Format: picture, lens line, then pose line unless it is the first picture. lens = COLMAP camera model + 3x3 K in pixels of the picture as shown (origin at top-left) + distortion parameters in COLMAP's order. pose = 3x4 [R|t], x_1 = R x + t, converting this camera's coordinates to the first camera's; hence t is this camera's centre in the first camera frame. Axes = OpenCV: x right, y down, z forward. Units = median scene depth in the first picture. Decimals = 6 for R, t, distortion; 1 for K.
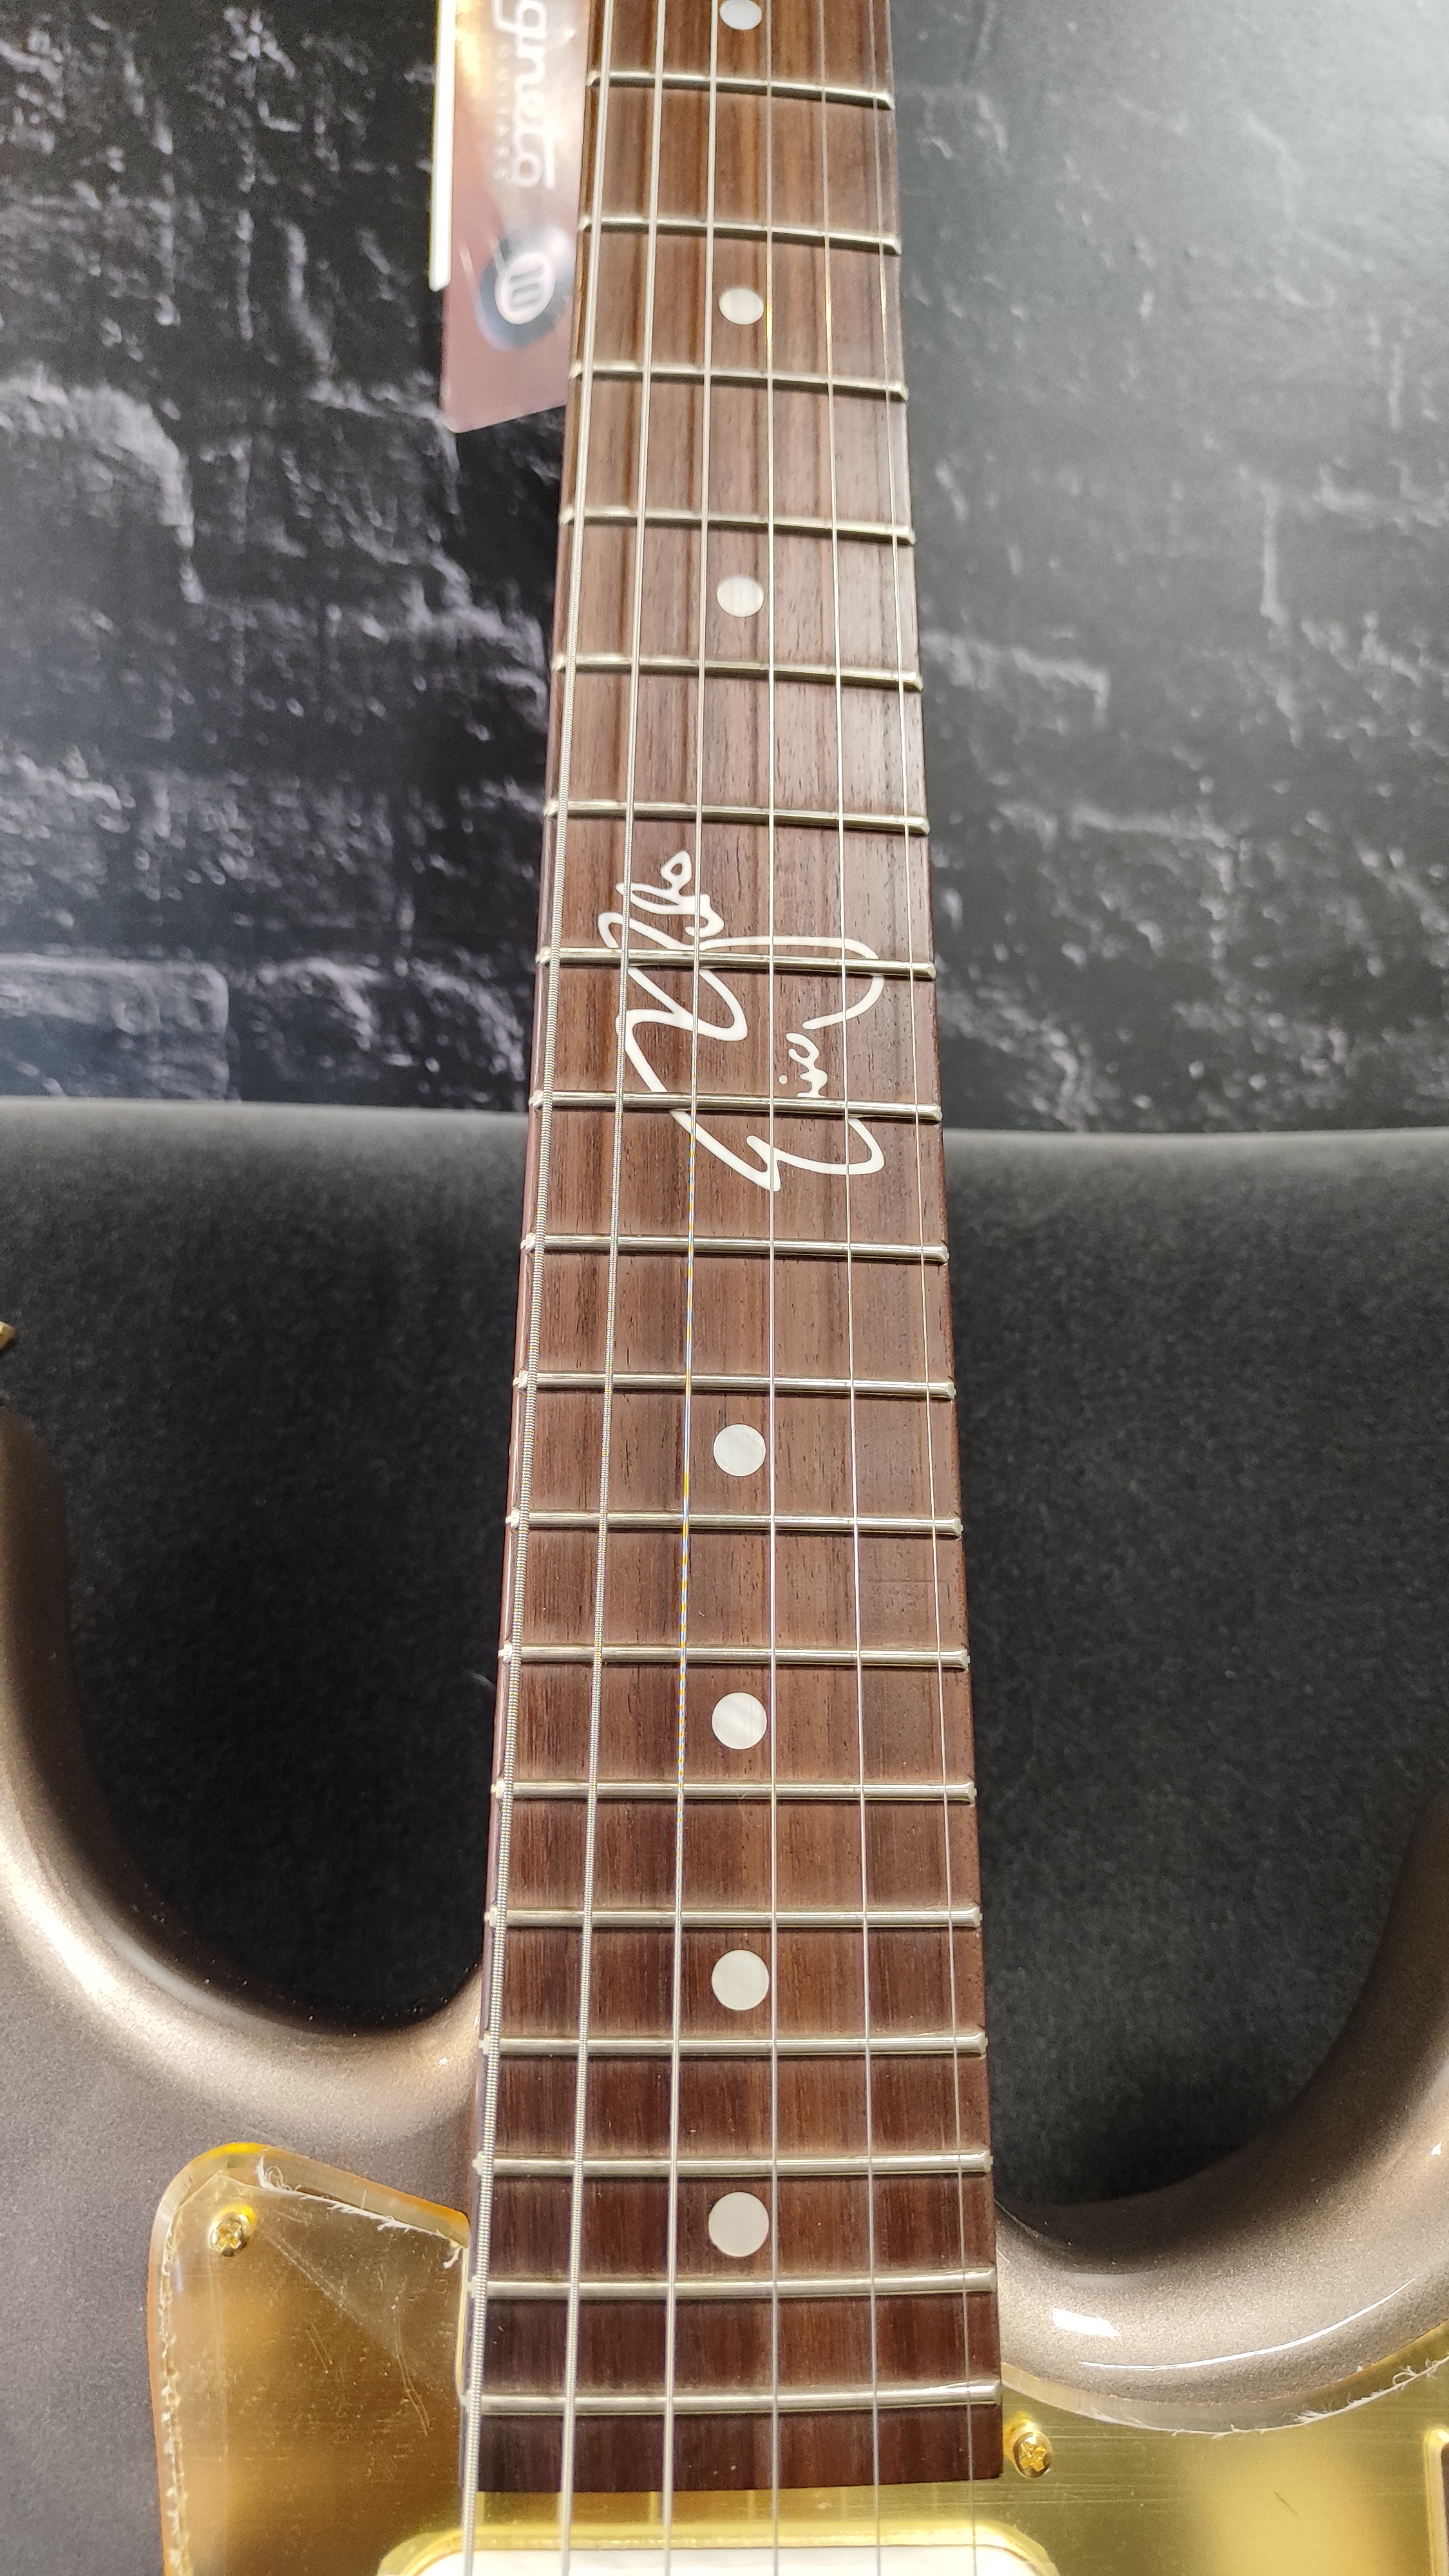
lens RADIAL K [[1751.4, 0, 730.6], [0, 1751.4, 1281.7], [0, 0, 1]] dist [-0.003412, -0.008026]
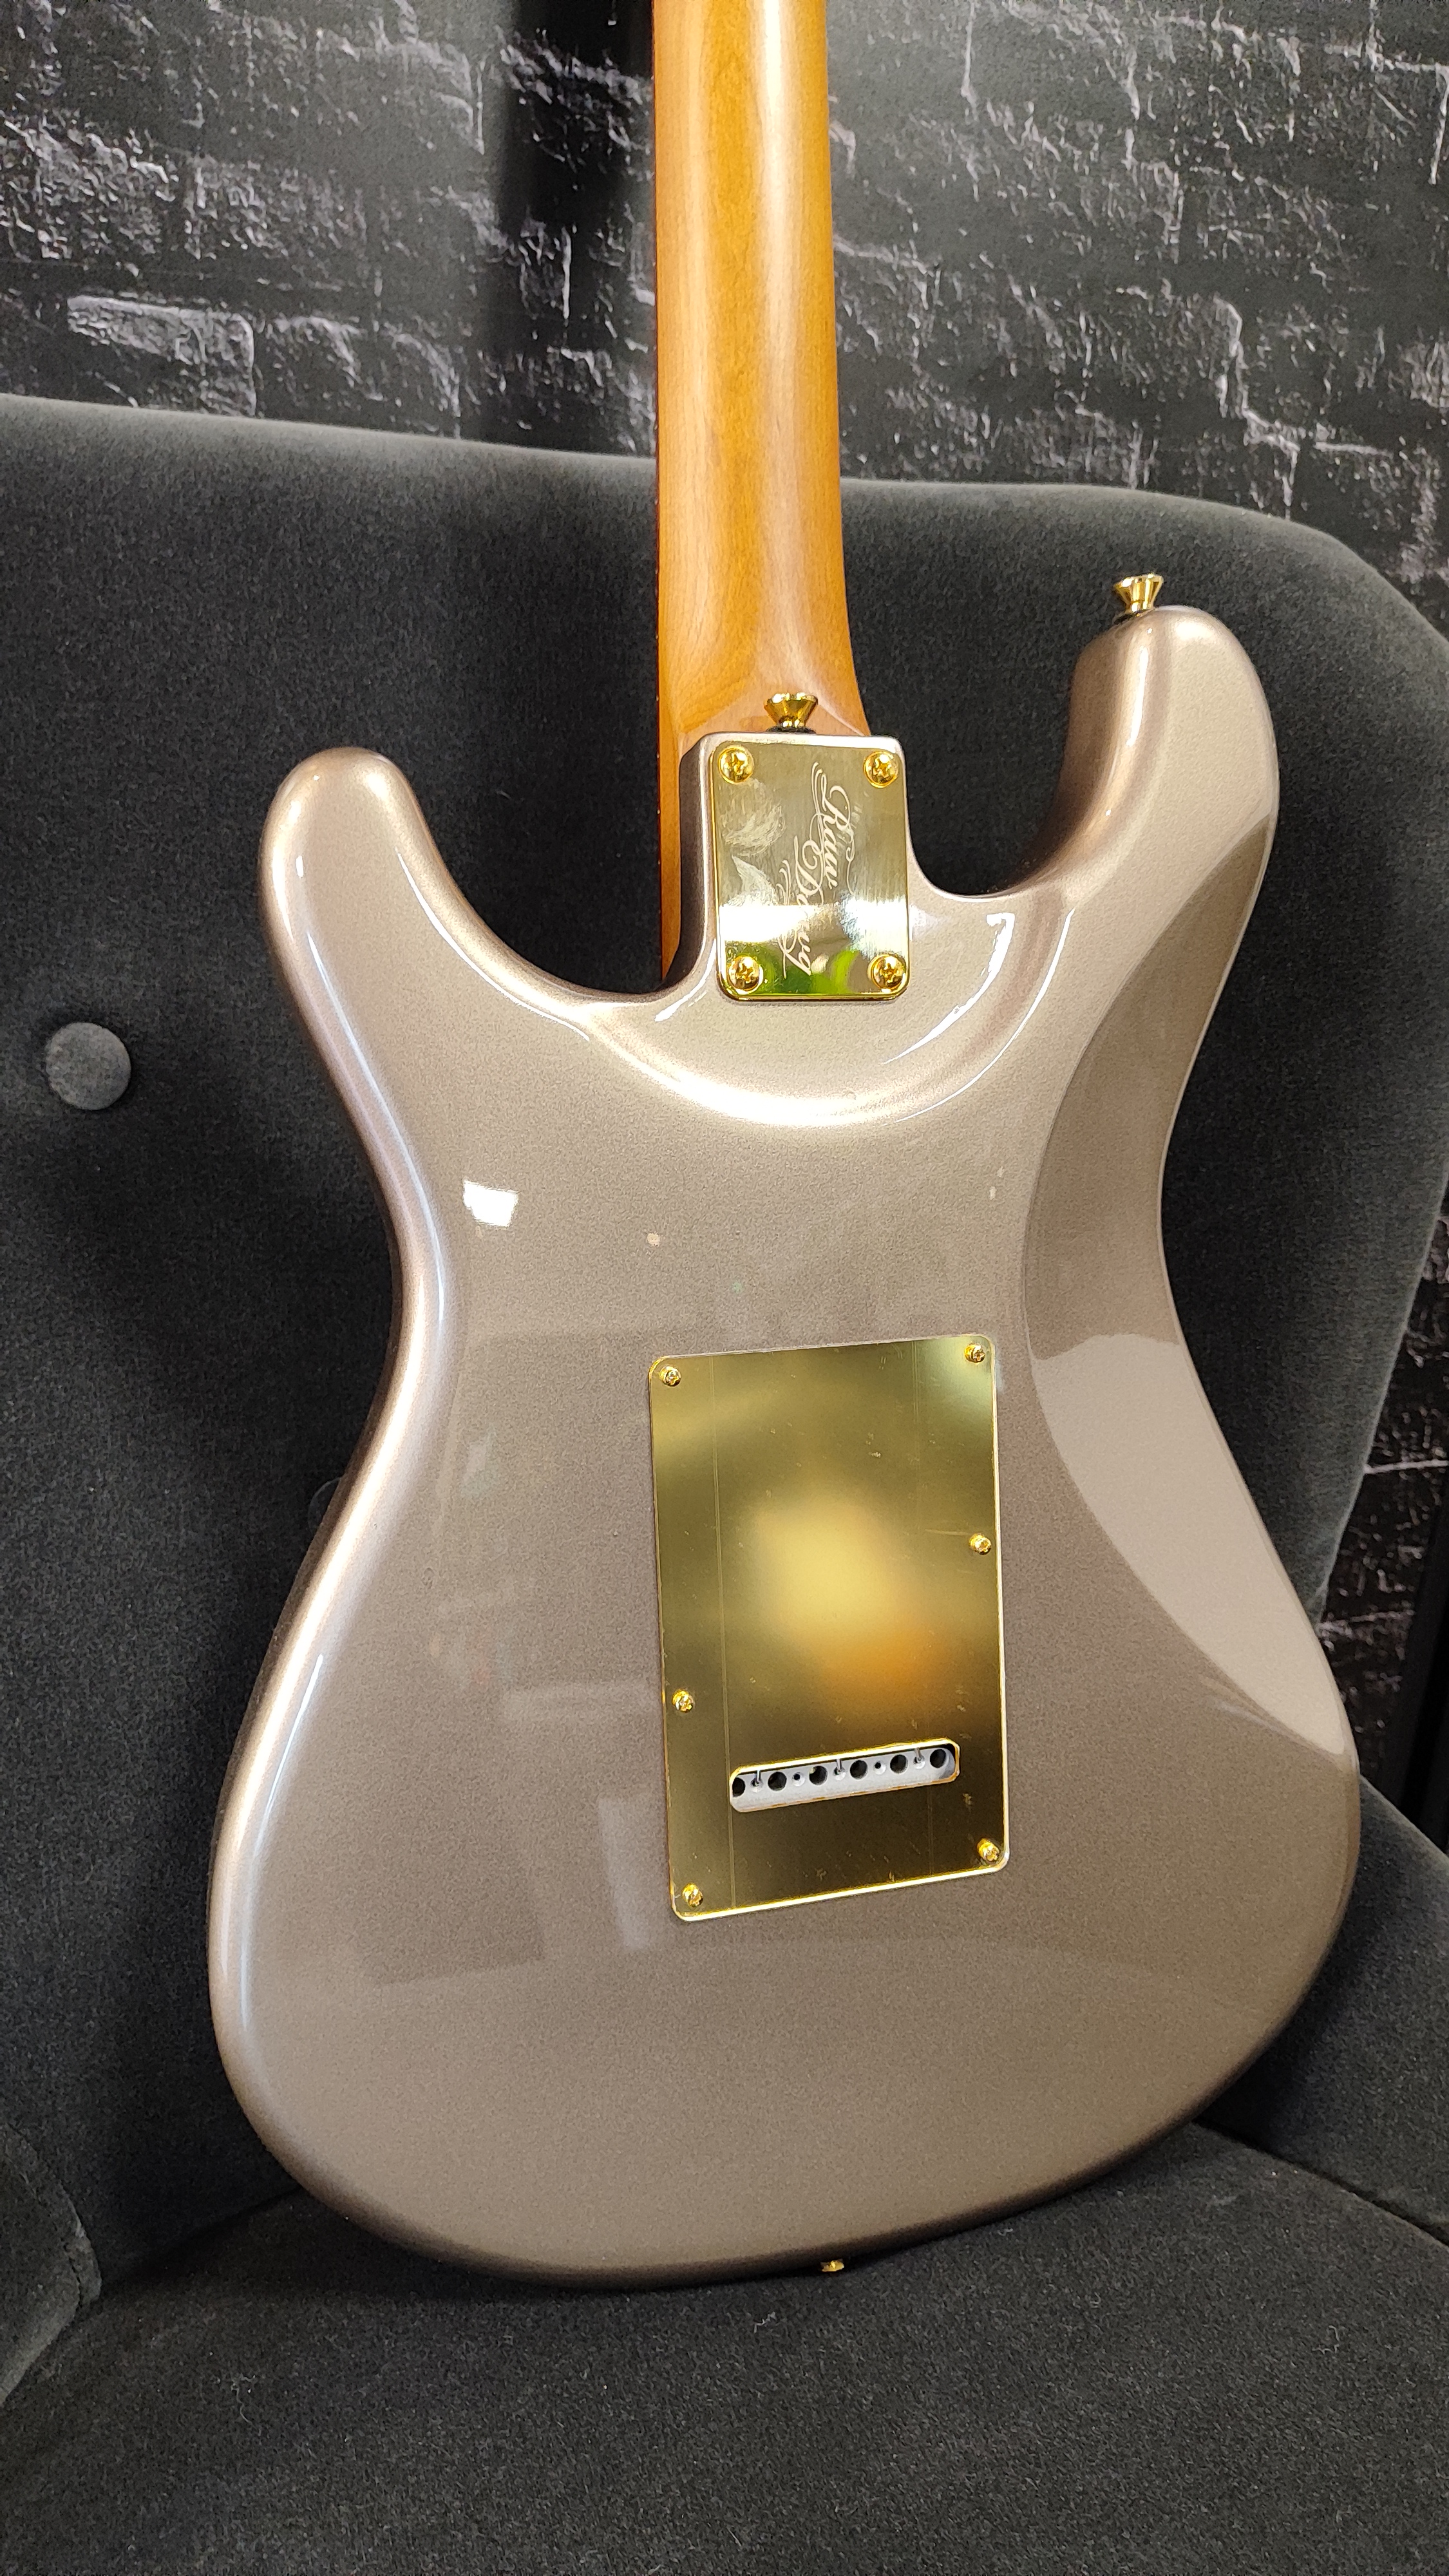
lens RADIAL K [[1751.4, 0, 728.4], [0, 1751.4, 1318.1], [0, 0, 1]] dist [-0.003412, -0.008026]
pose [[0.977270, -0.042561, 0.207680, -0.238970], [-0.030493, 0.941232, 0.336382, 0.097522], [-0.209792, -0.335069, 0.918540, -0.659781]]
